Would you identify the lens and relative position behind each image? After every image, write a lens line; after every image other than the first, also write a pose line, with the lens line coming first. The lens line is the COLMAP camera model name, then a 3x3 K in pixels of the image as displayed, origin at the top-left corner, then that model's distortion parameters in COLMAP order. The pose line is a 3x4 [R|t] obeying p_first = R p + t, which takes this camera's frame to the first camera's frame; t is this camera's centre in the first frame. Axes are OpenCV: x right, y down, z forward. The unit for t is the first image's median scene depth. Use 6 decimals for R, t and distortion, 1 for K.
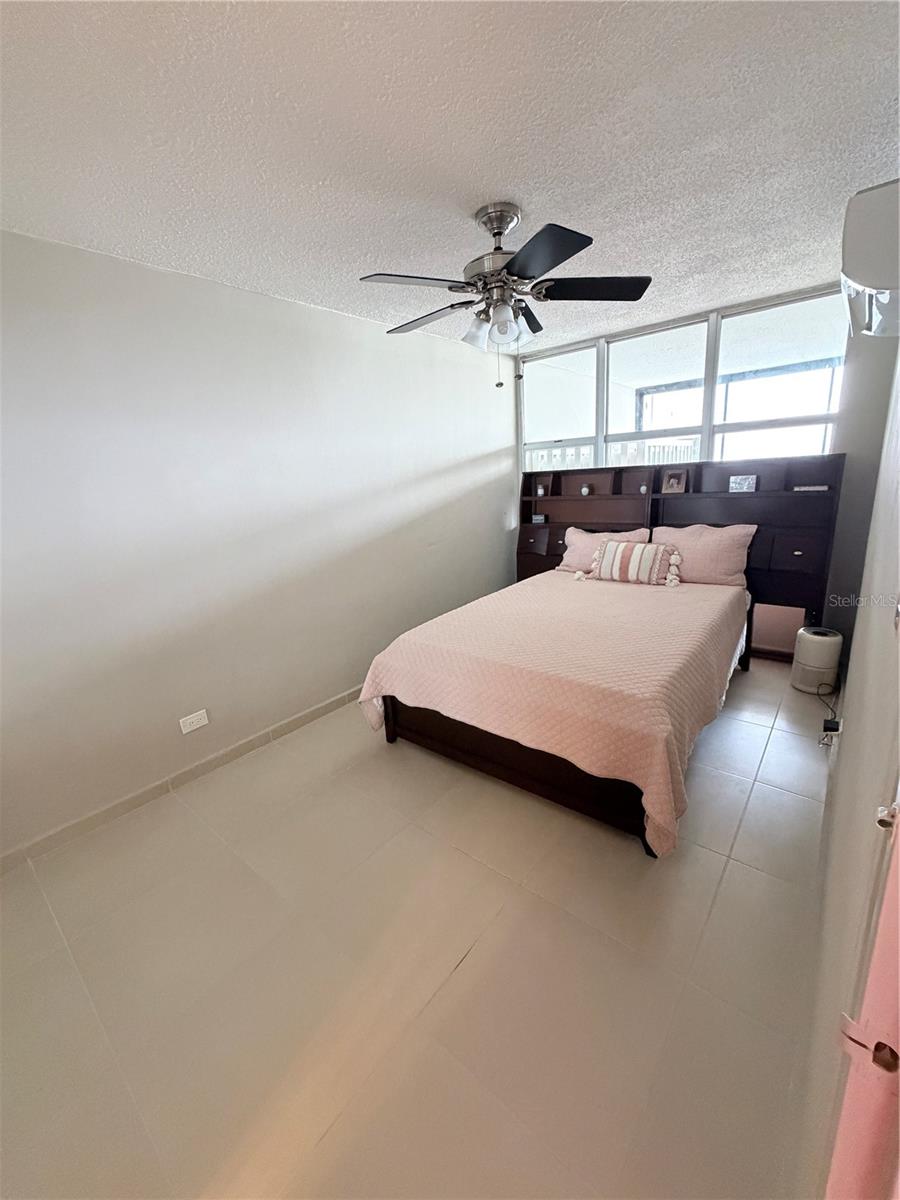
lens RADIAL K [[477.7, 0, 452.4], [0, 477.7, 599.9], [0, 0, 1]] dist [-0.000906, -0.000164]
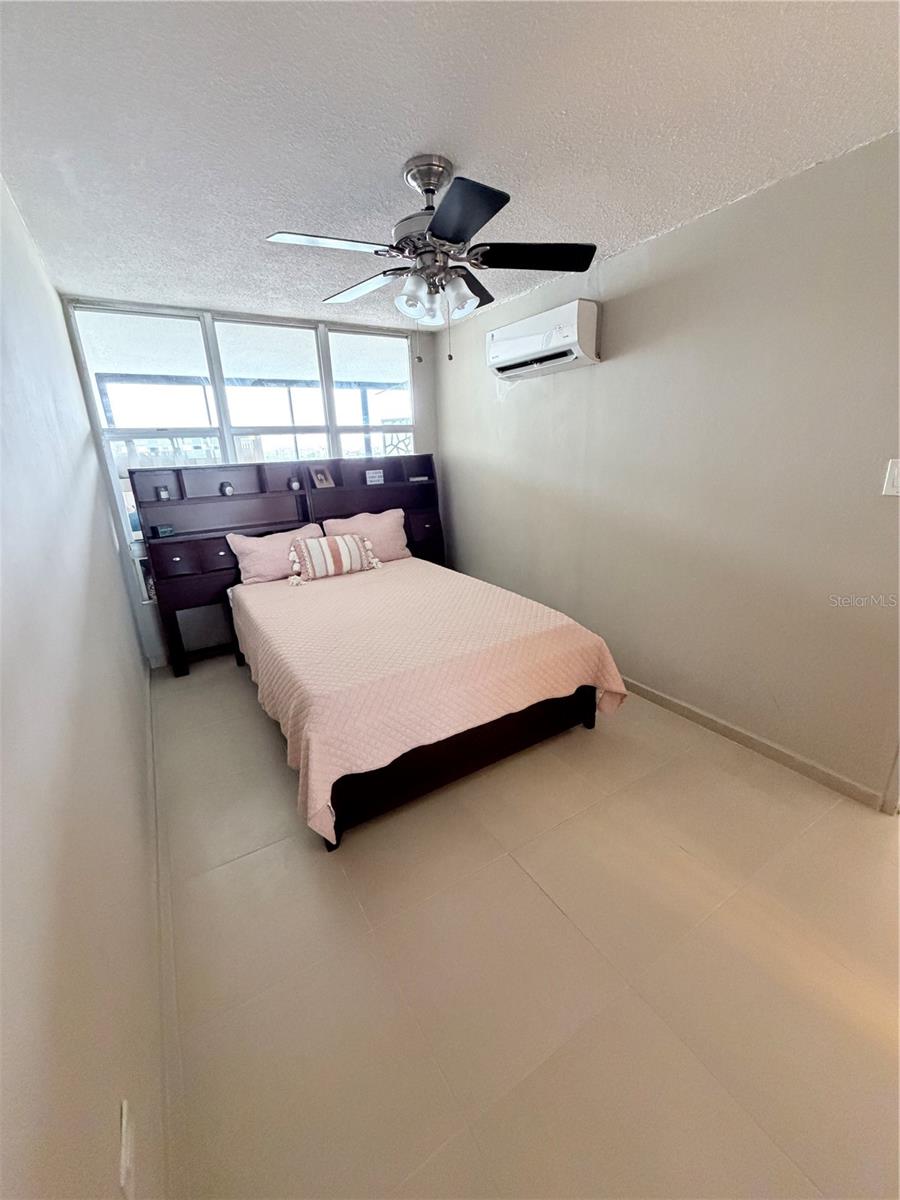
lens RADIAL K [[477.7, 0, 452.7], [0, 477.7, 596.5], [0, 0, 1]] dist [-0.000906, -0.000164]
pose [[0.320266, -0.235255, 0.917652, -0.505087], [0.261599, 0.952971, 0.153010, -0.087300], [-0.910492, 0.191053, 0.366746, 0.428276]]
